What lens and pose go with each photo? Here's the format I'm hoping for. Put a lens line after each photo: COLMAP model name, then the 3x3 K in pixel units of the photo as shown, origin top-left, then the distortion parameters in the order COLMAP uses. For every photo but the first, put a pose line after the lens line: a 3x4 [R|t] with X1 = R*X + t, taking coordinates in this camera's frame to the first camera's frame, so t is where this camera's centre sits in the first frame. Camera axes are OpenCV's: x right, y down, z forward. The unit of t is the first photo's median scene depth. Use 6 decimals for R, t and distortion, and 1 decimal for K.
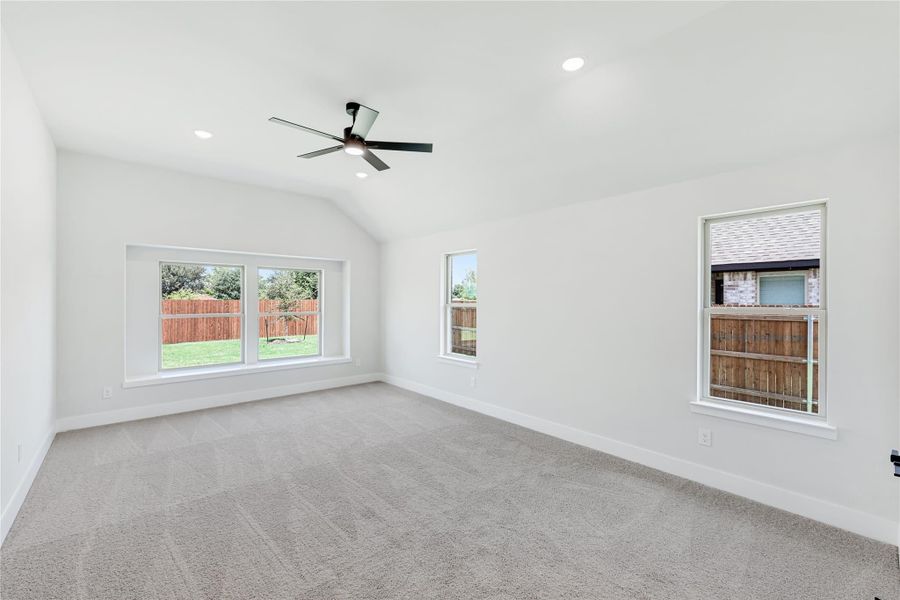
lens RADIAL K [[366.5, 0, 450.3], [0, 366.5, 300.6], [0, 0, 1]] dist [0.000206, -0.000656]
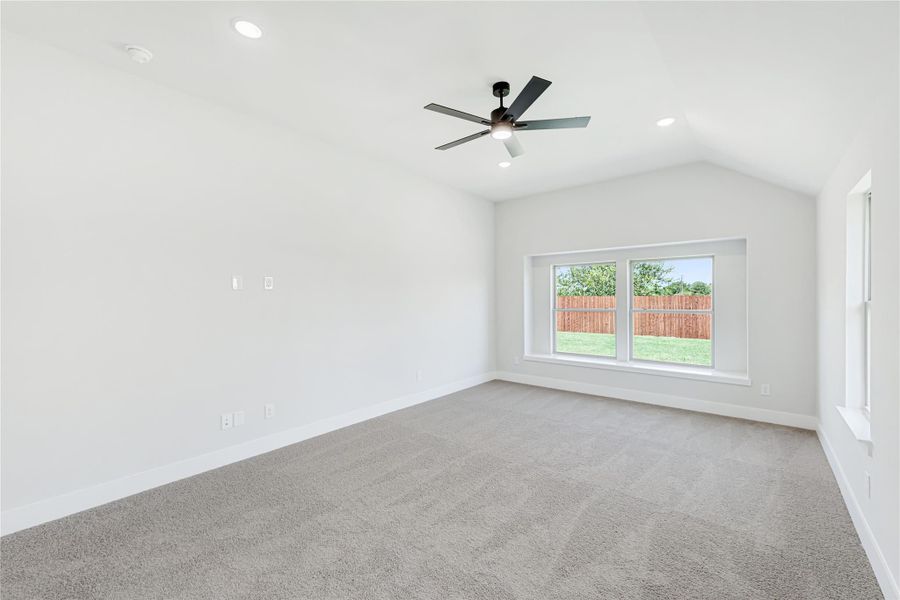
lens RADIAL K [[366.5, 0, 449.9], [0, 366.5, 291.1], [0, 0, 1]] dist [0.000206, -0.000656]
pose [[0.174214, -0.022881, -0.984442, 0.389803], [-0.001475, 0.999723, -0.023498, 0.013048], [0.984707, 0.005545, 0.174132, 0.443818]]
